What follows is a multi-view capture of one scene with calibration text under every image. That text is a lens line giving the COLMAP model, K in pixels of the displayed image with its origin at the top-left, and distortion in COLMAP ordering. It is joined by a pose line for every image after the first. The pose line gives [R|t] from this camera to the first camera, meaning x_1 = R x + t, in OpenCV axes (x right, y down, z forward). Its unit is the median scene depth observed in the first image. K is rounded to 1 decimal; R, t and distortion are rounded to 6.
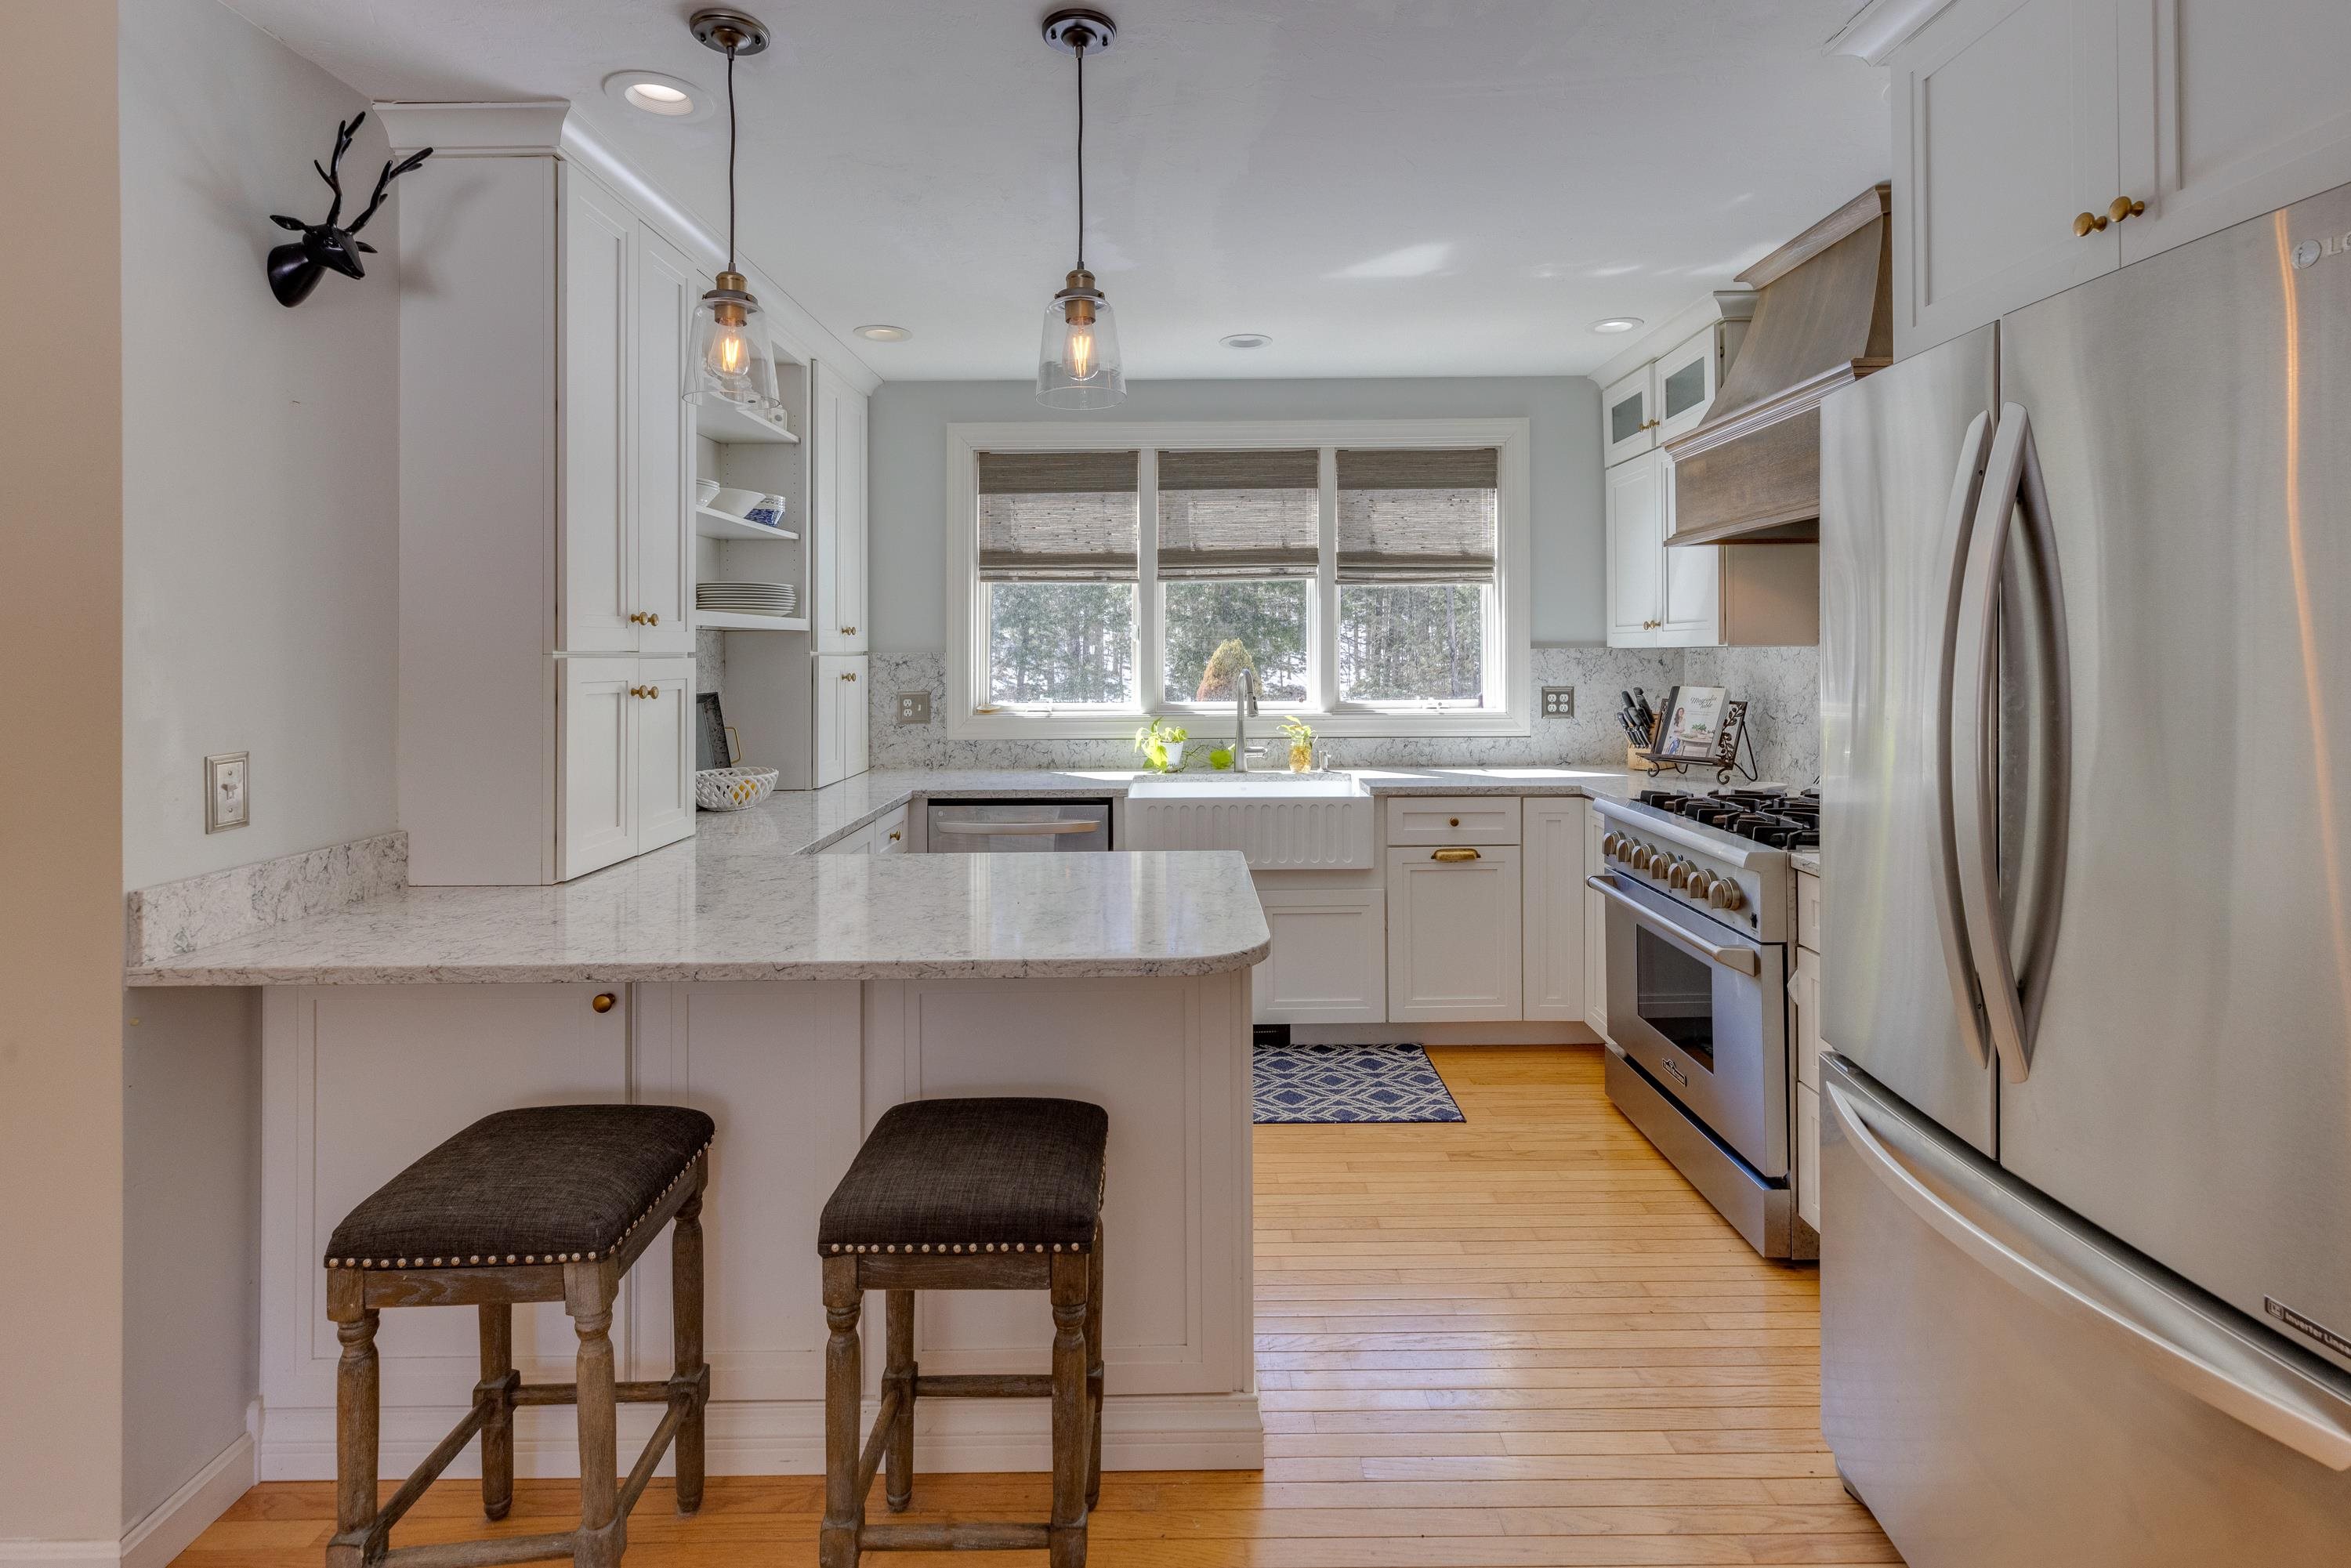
lens RADIAL K [[1105.9, 0, 1147.6], [0, 1105.9, 654.7], [0, 0, 1]] dist [0.007829, -0.000462]
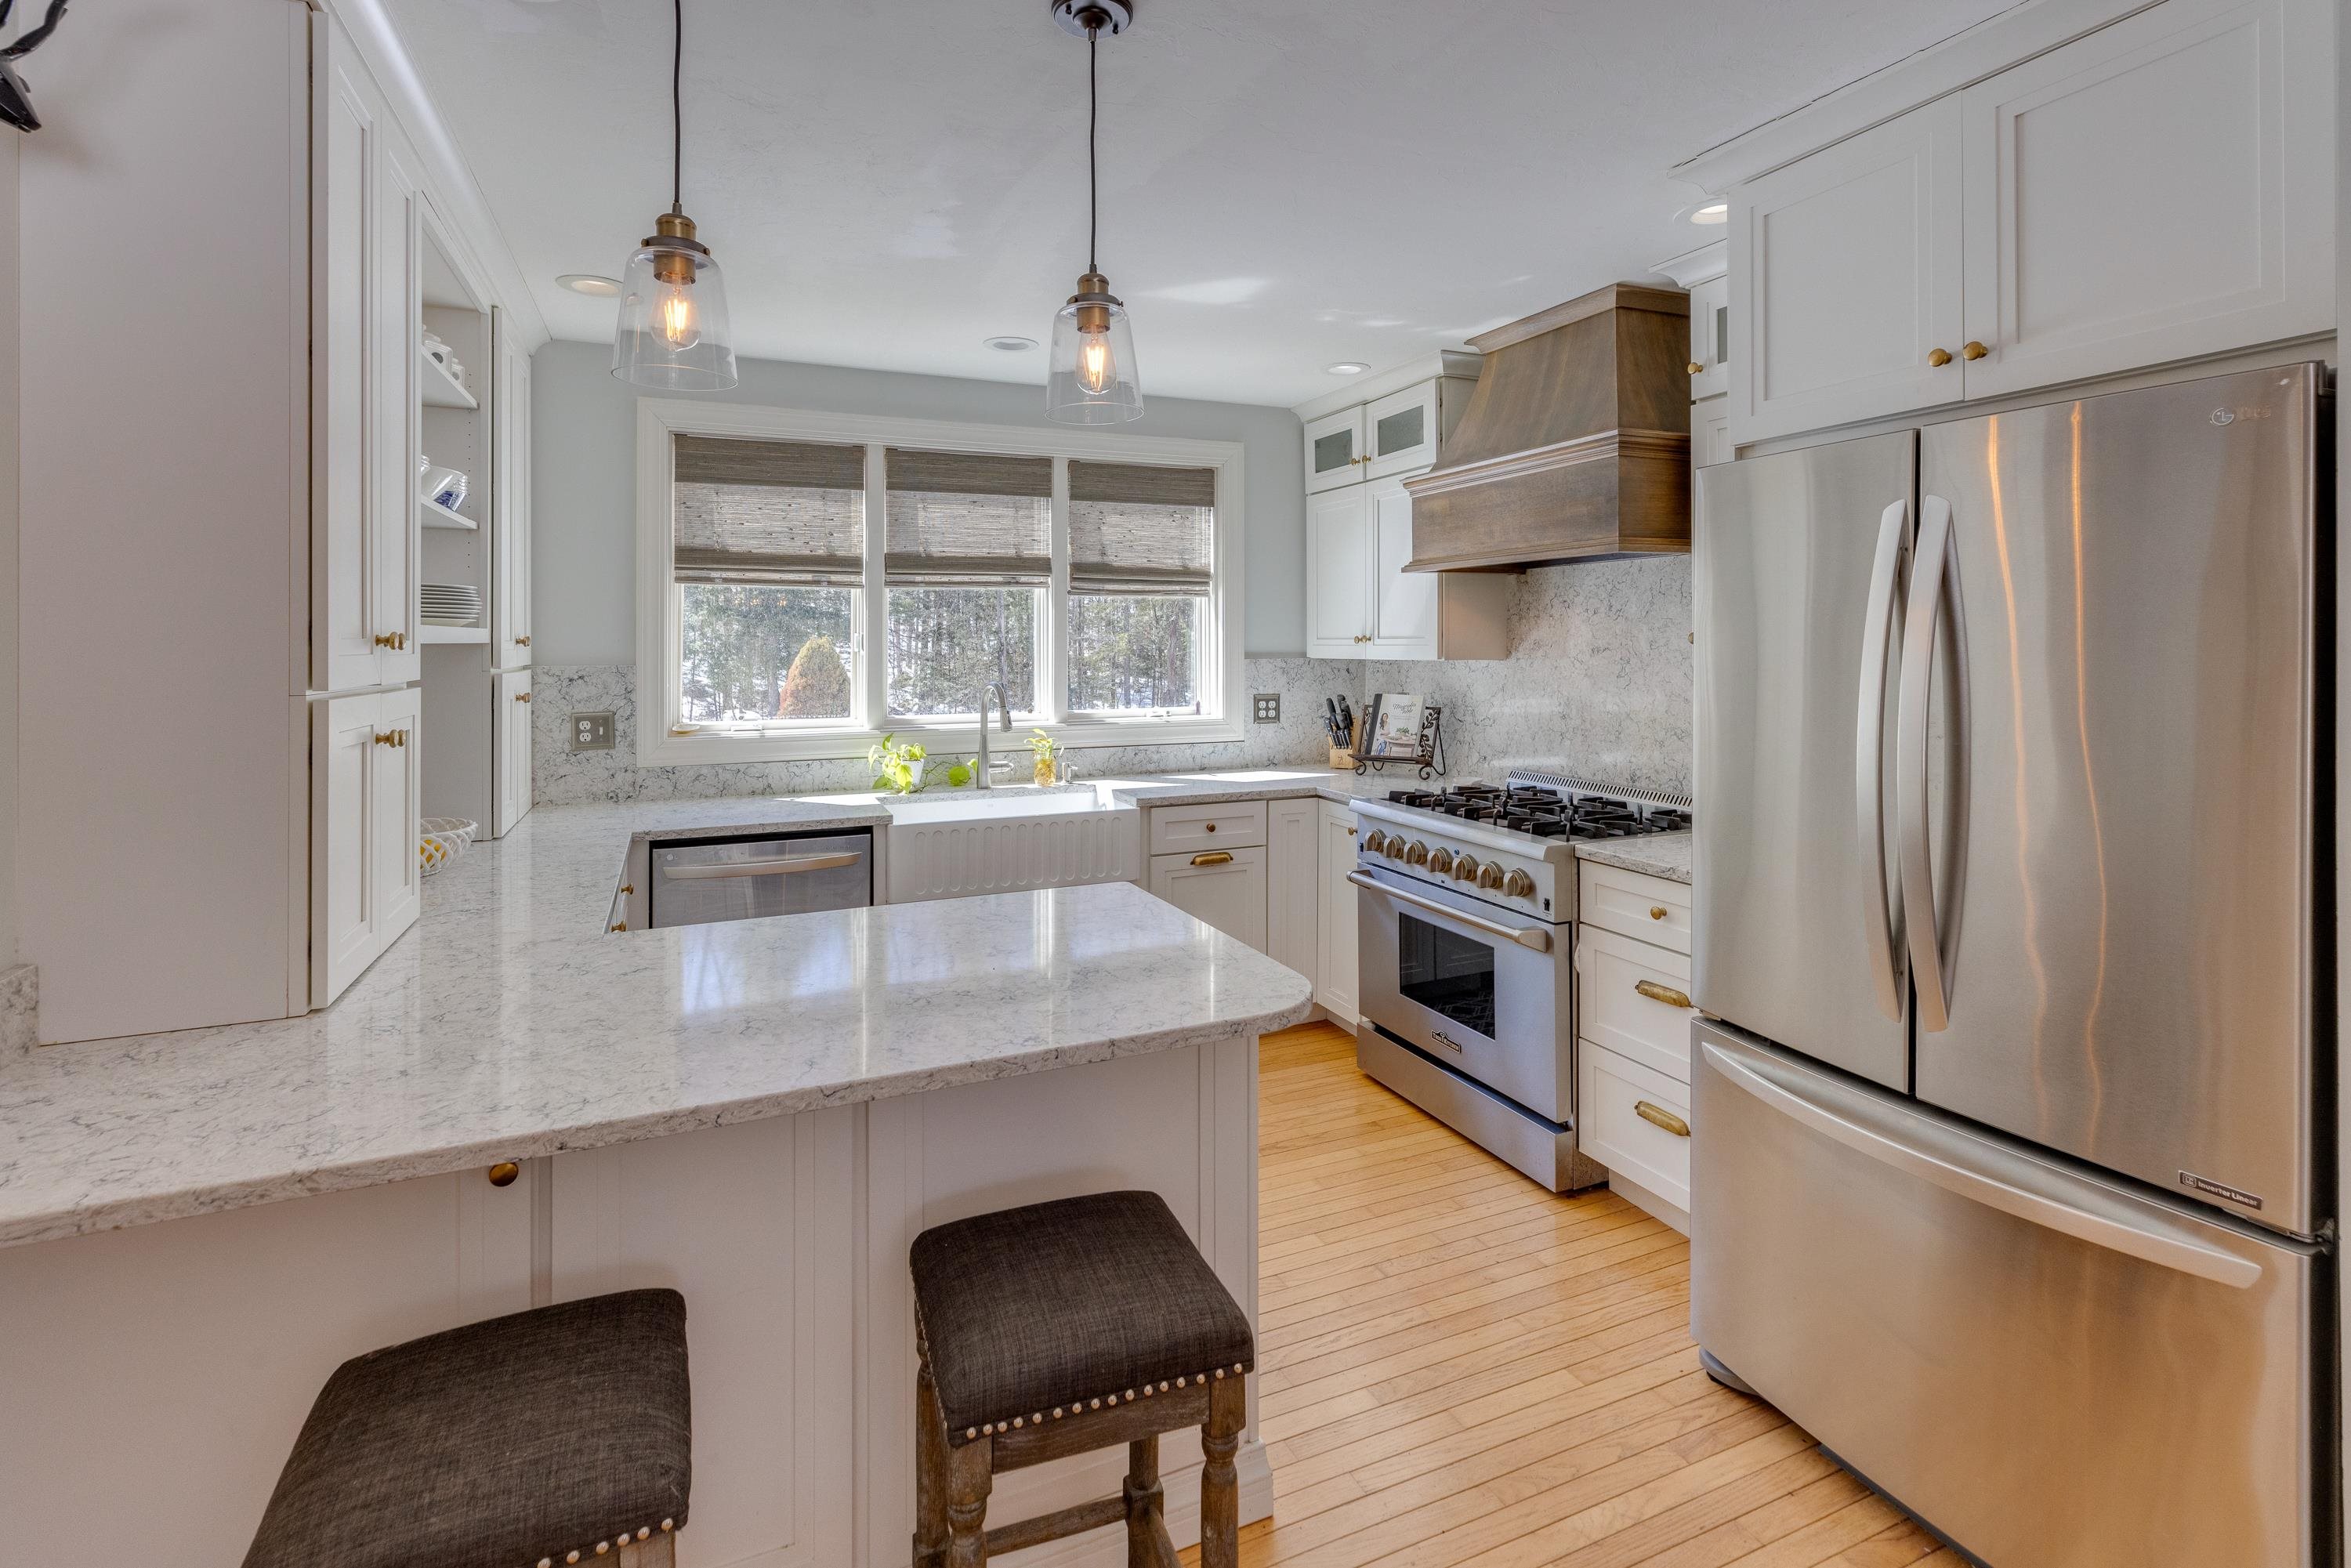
lens RADIAL K [[1105.9, 0, 1148.7], [0, 1105.9, 652.2], [0, 0, 1]] dist [0.007829, -0.000462]
pose [[0.914337, -0.001345, 0.404951, -0.195785], [-0.000477, 0.999990, 0.004397, -0.018910], [-0.404953, -0.004214, 0.914328, 0.072029]]
